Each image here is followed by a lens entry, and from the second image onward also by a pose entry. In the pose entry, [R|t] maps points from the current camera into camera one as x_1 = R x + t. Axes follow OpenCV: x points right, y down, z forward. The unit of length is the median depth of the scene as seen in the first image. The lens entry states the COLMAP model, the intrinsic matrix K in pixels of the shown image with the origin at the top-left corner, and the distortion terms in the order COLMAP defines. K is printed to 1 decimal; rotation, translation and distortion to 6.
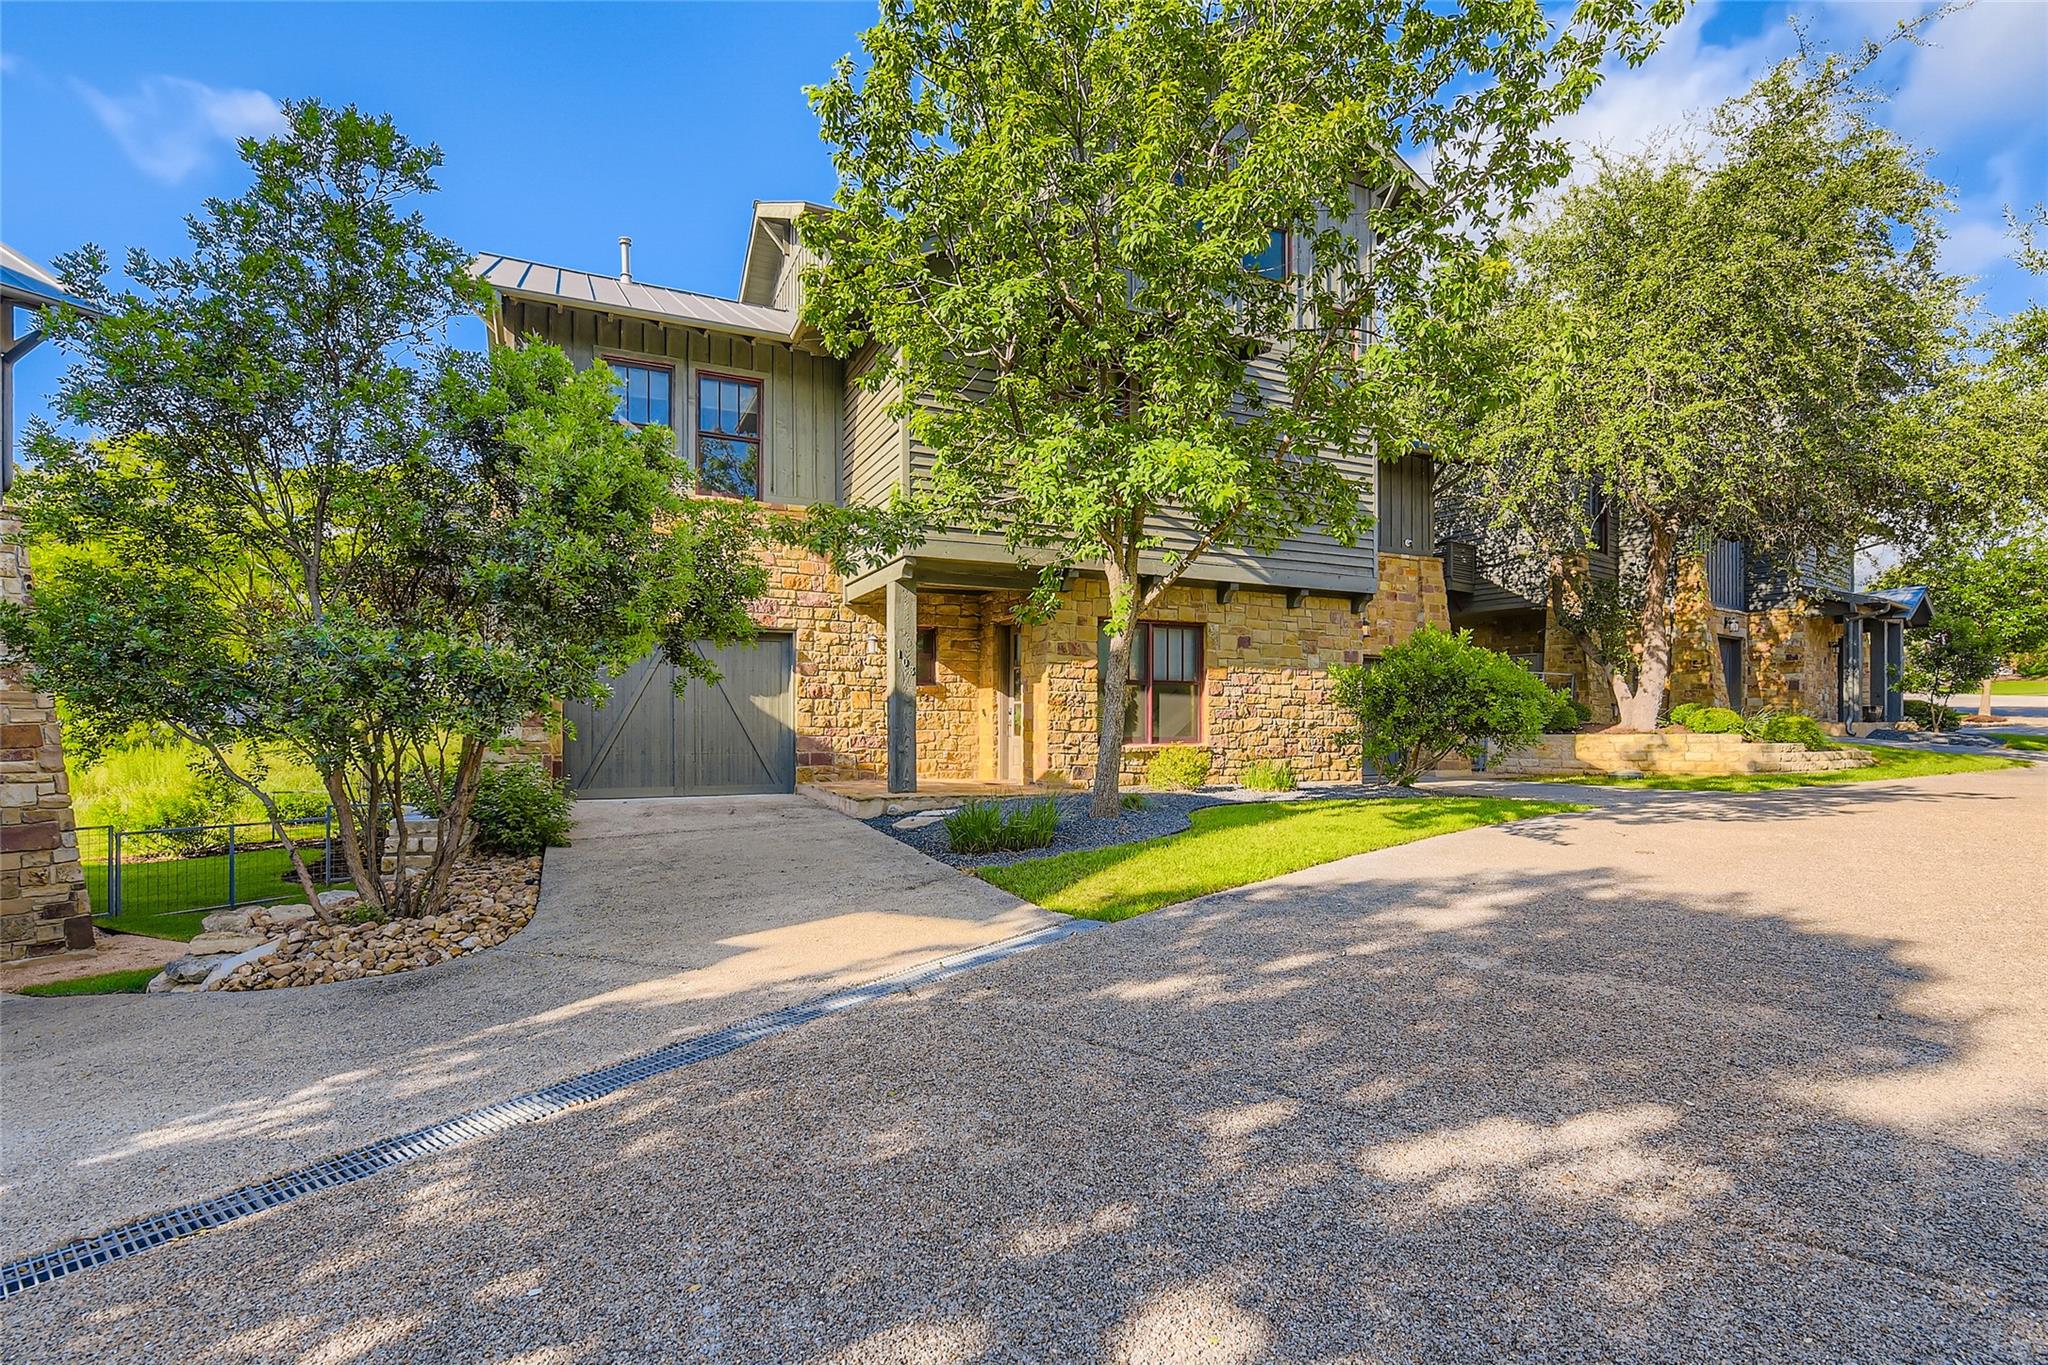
lens RADIAL K [[928.2, 0, 1023.2], [0, 928.2, 680.1], [0, 0, 1]] dist [-0.001090, 0.000601]
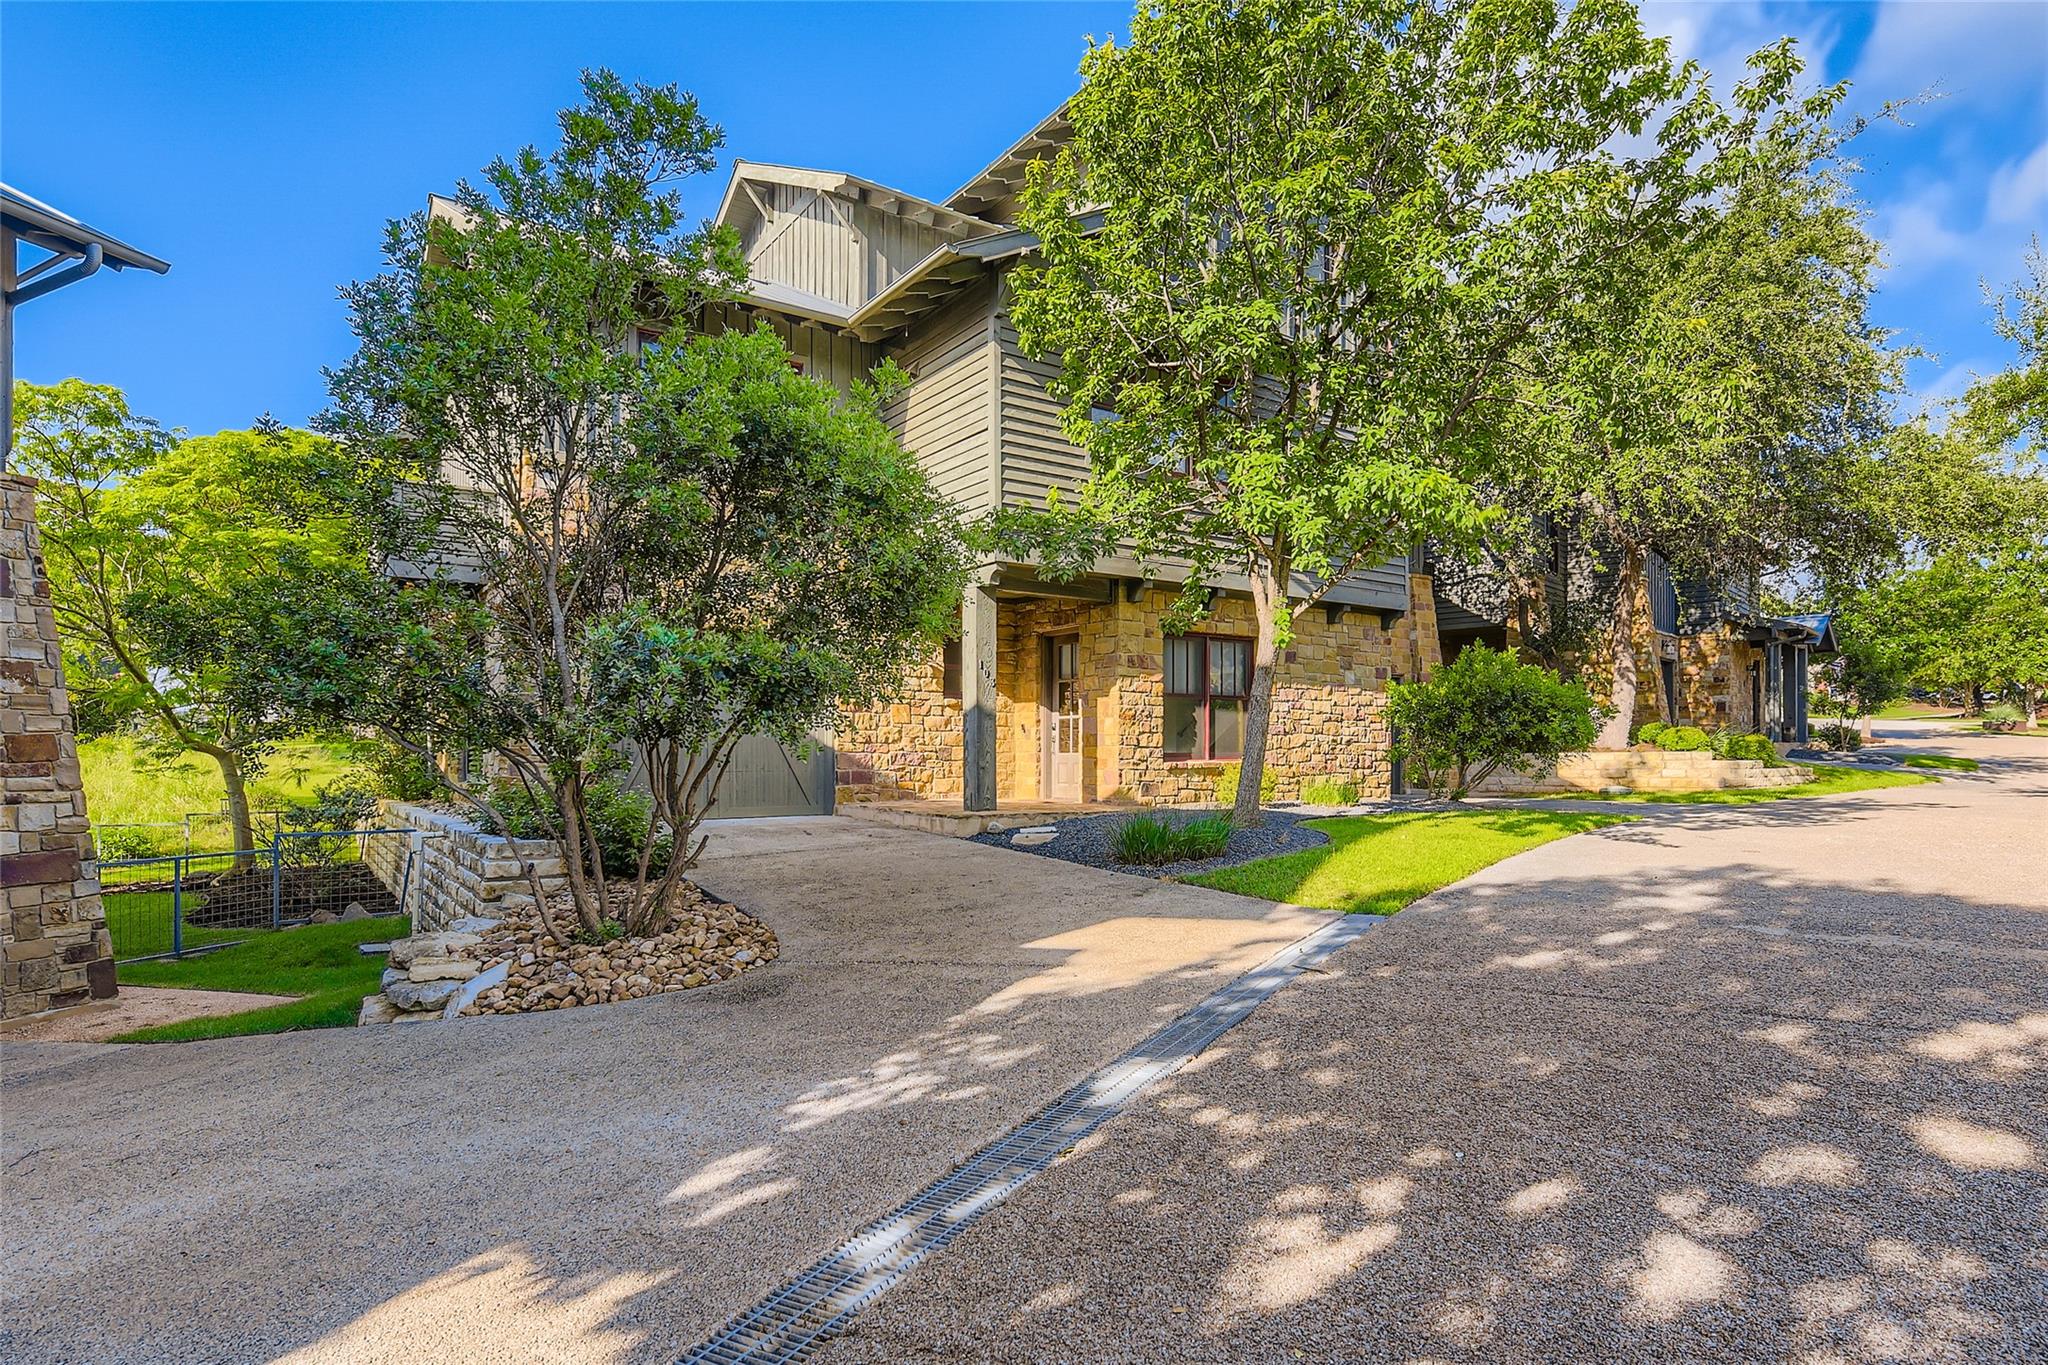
lens RADIAL K [[1042.4, 0, 1023.4], [0, 1042.4, 691.8], [0, 0, 1]] dist [-0.000634, 0.001684]
pose [[0.987704, 0.008269, 0.156116, -0.234605], [-0.006991, 0.999937, -0.008729, 0.008103], [-0.156178, 0.007530, 0.987700, -0.053672]]
